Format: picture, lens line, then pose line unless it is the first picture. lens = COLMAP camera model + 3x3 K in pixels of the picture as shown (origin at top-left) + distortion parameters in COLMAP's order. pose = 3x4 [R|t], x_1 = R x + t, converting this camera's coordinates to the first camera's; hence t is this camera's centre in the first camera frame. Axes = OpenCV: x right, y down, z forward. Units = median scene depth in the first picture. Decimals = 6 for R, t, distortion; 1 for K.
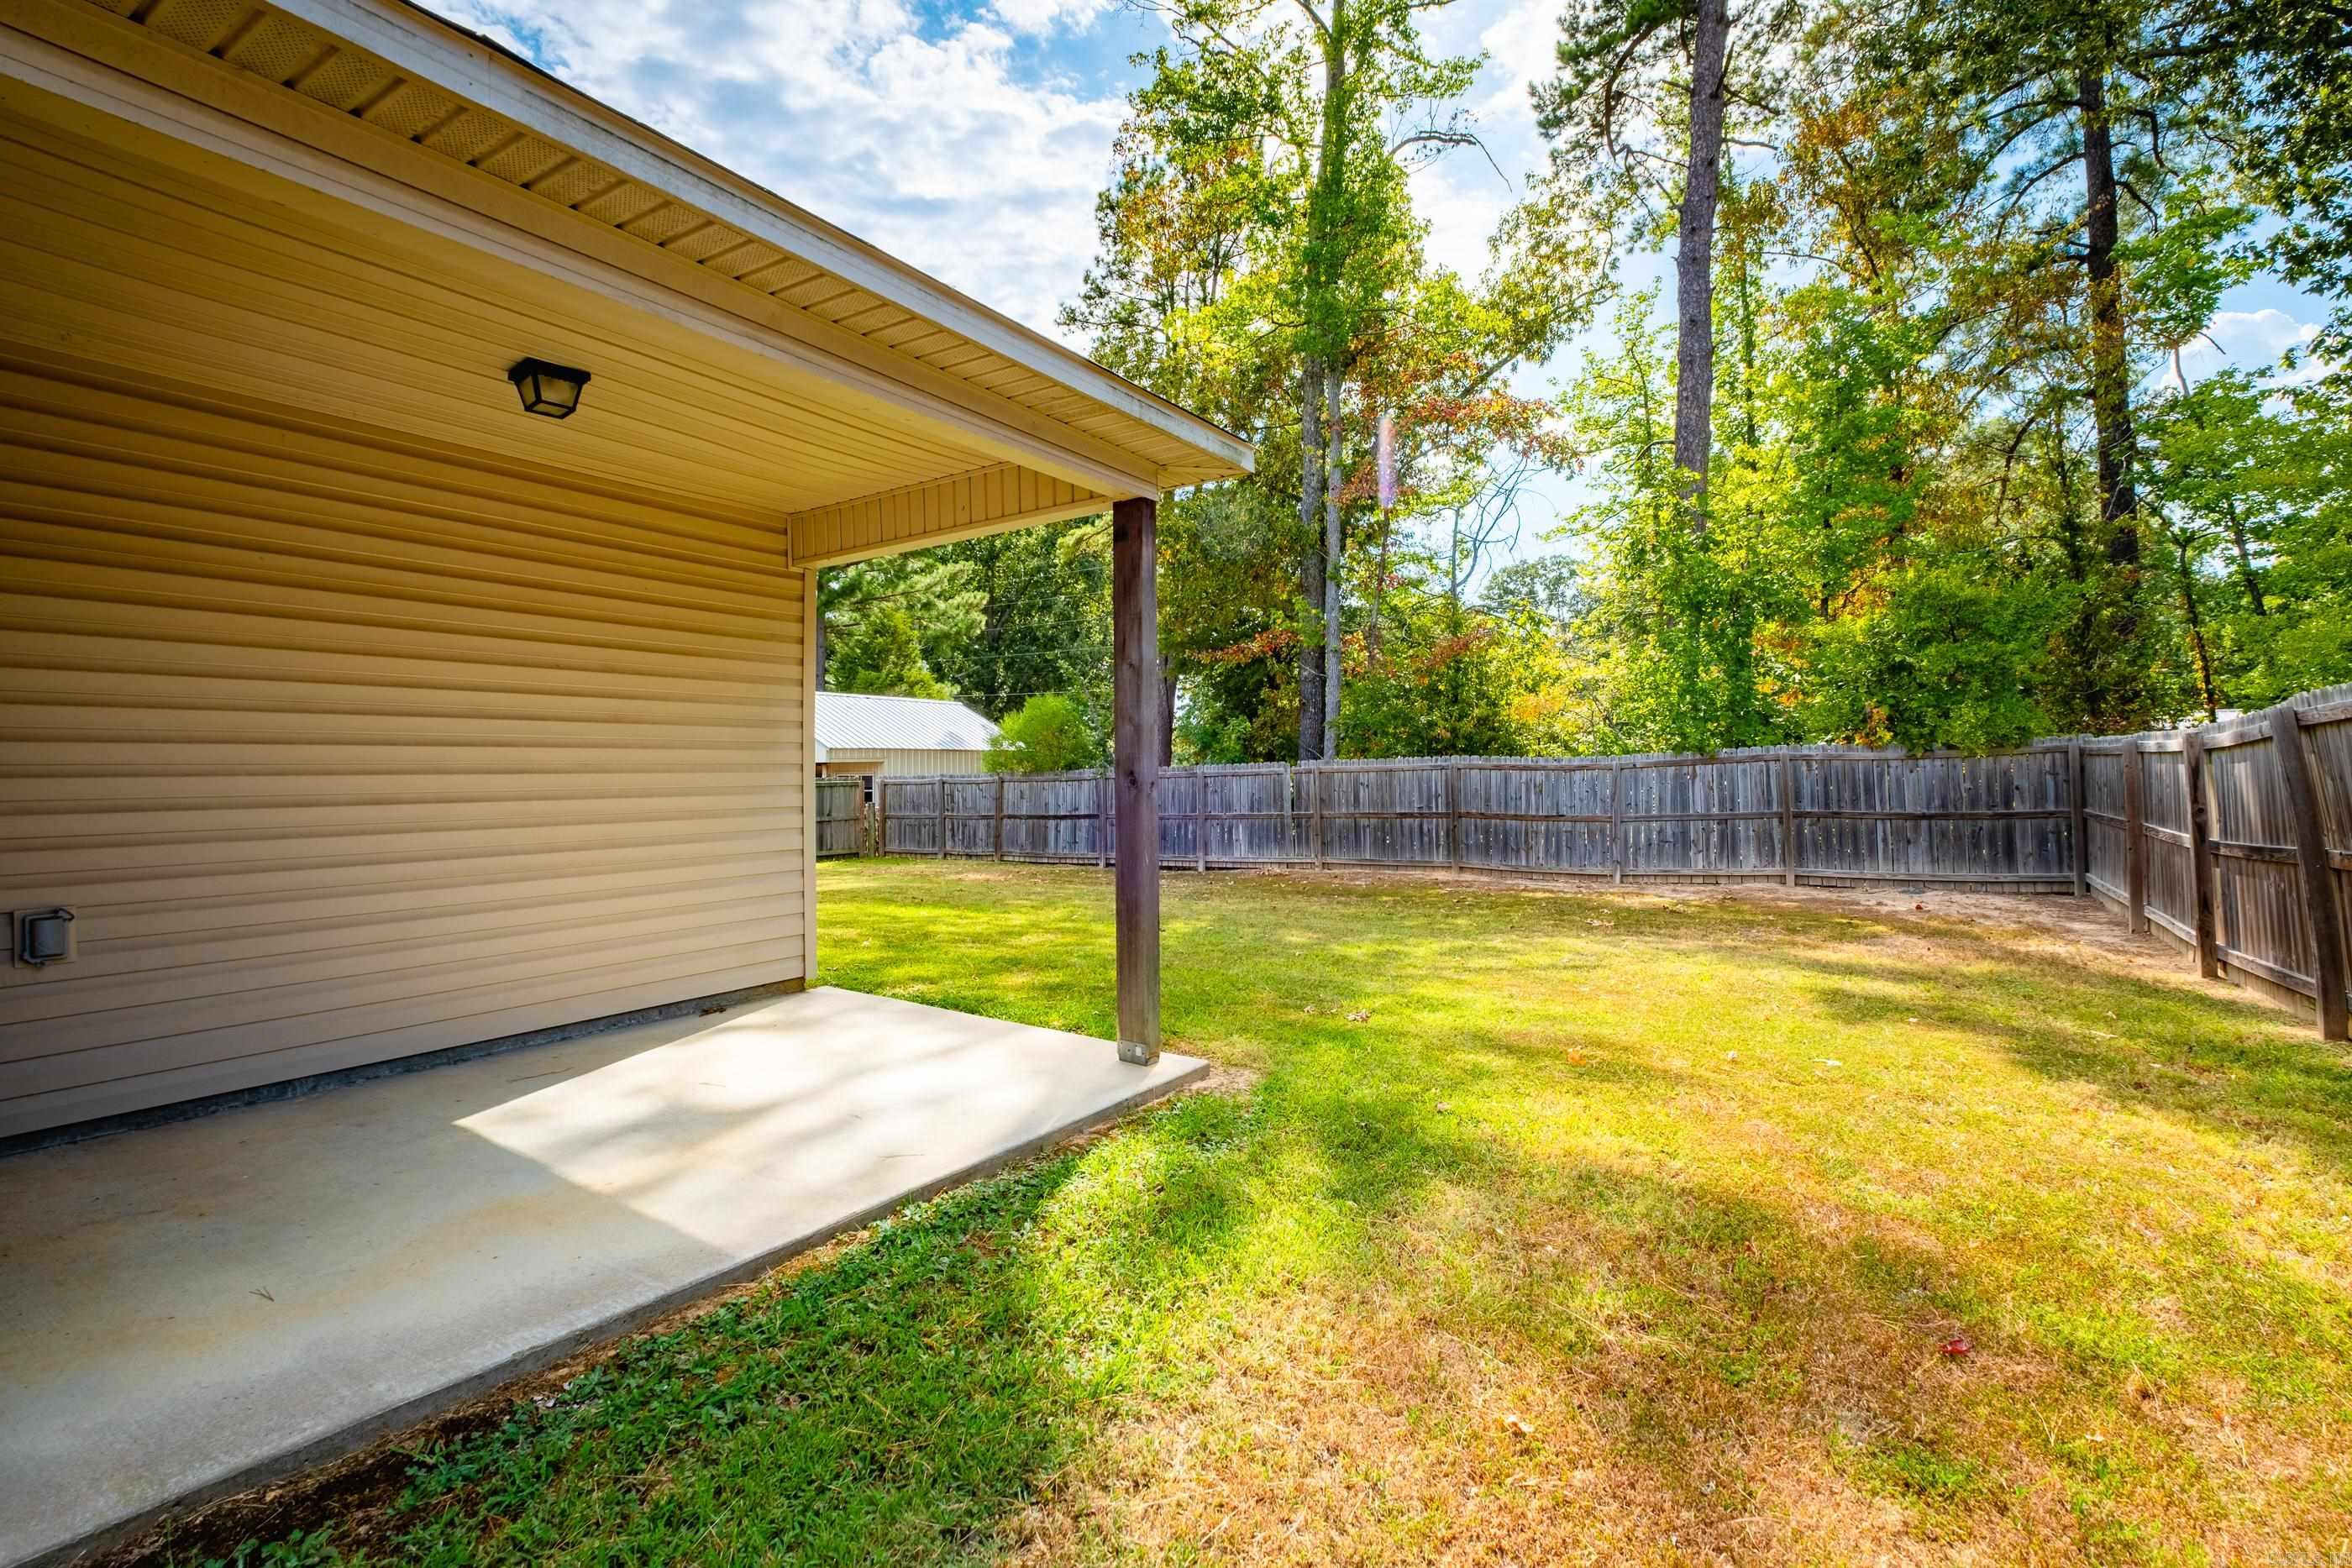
lens RADIAL K [[1037.4, 0, 1184.6], [0, 1037.4, 768.0], [0, 0, 1]] dist [-0.002623, -0.000197]
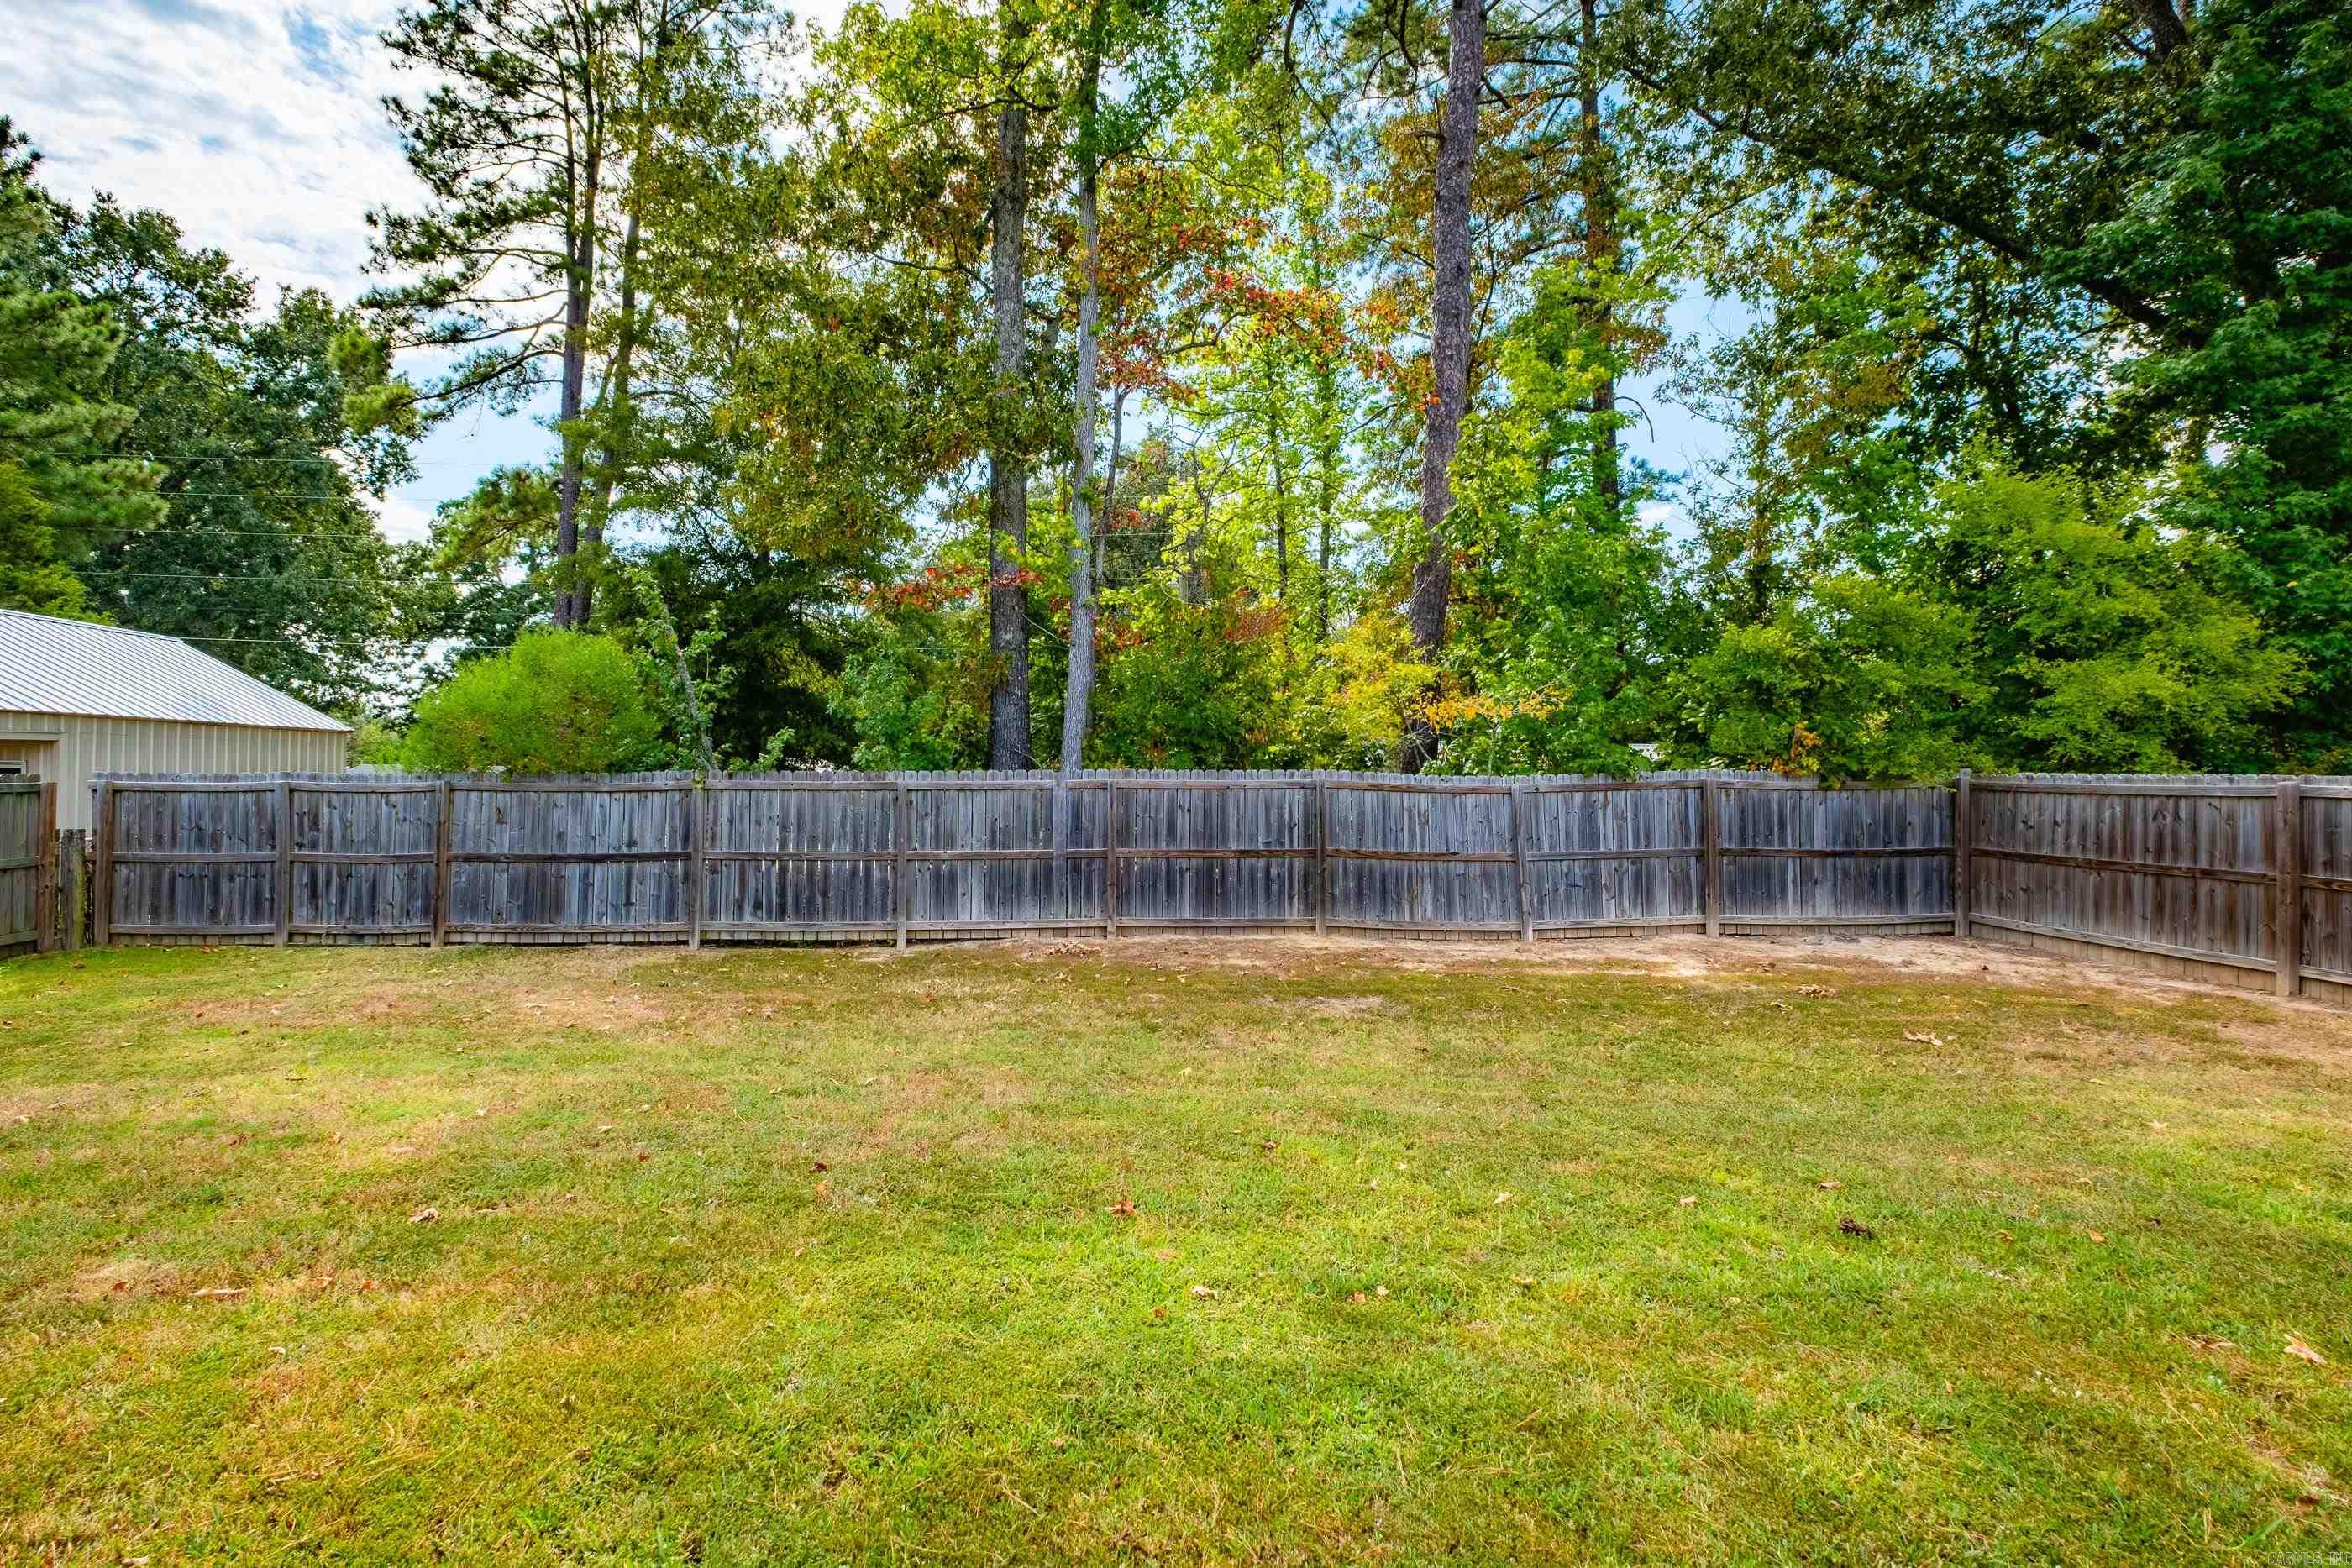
lens RADIAL K [[1011.4, 0, 951.8], [0, 1011.4, 770.8], [0, 0, 1]] dist [0.000144, -0.000287]
pose [[0.818642, 0.023726, 0.573814, -0.299574], [-0.026275, 0.999647, -0.003847, -0.001614], [-0.573703, -0.011928, 0.818977, 0.506592]]
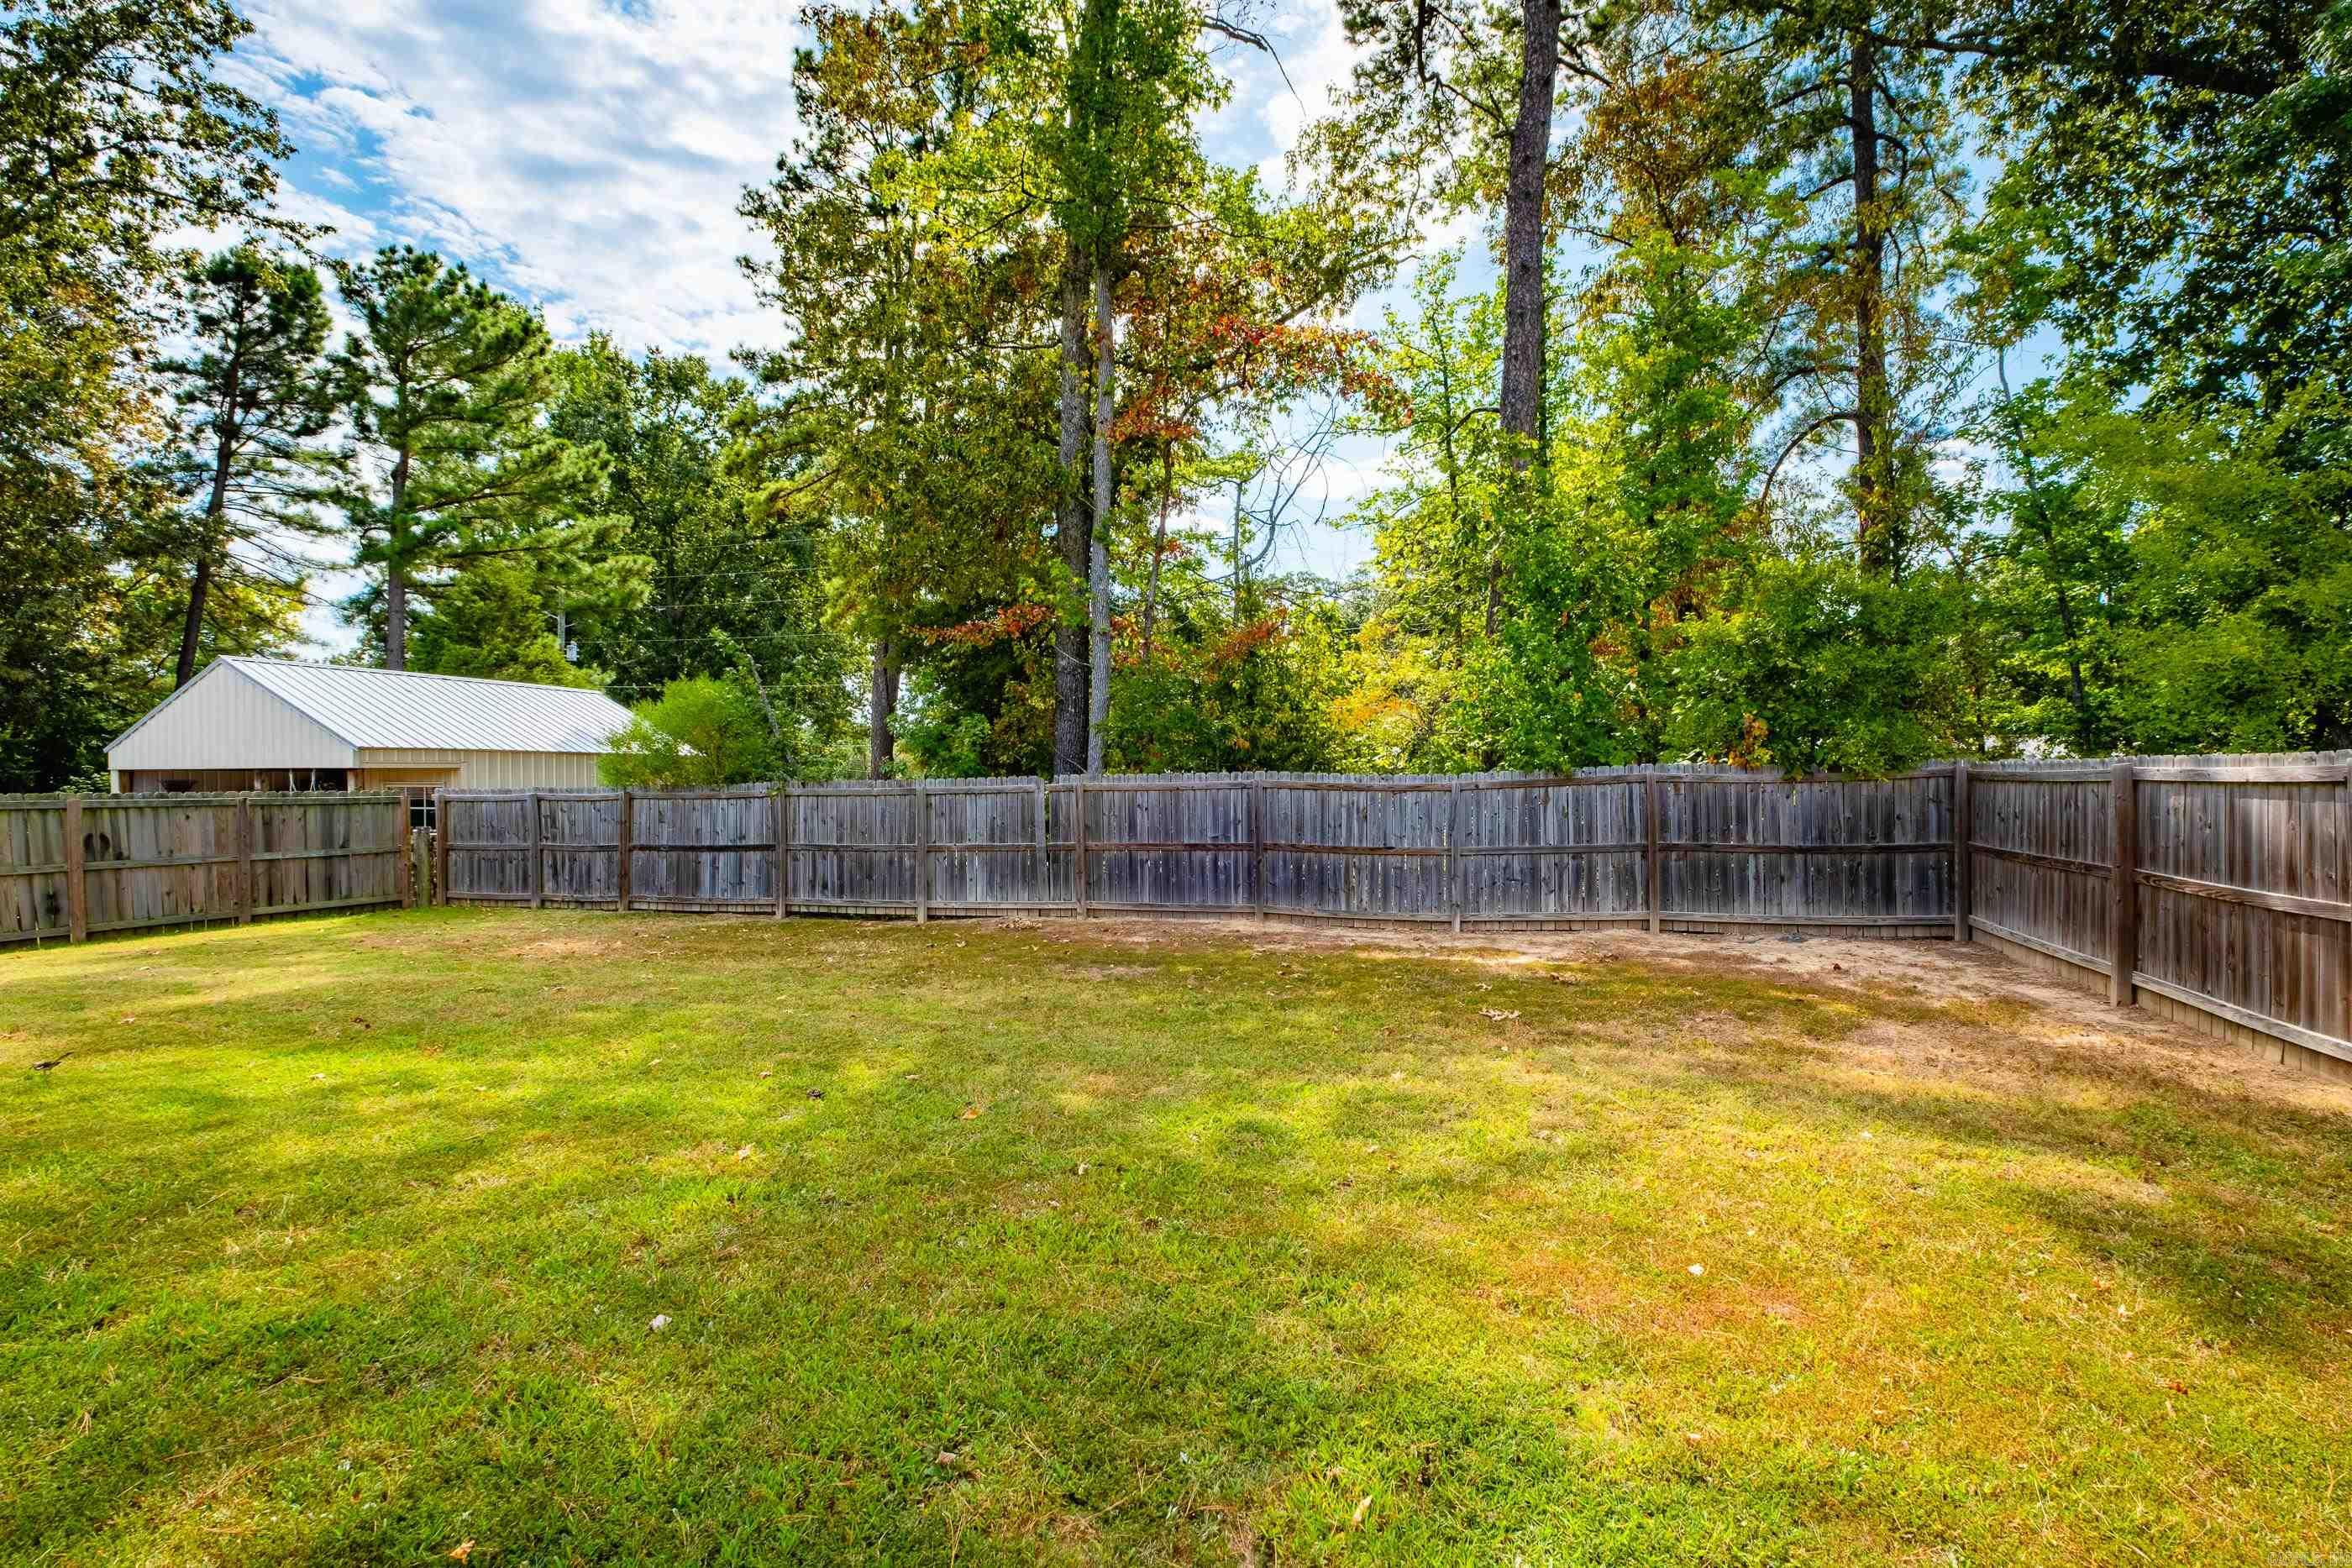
lens RADIAL K [[991.4, 0, 1244.5], [0, 991.4, 801.6], [0, 0, 1]] dist [0.001867, 0.000244]
pose [[0.951332, 0.002518, 0.308159, 0.017193], [-0.009983, 0.999694, 0.022649, -0.005039], [-0.308008, -0.024623, 0.951065, 0.255743]]
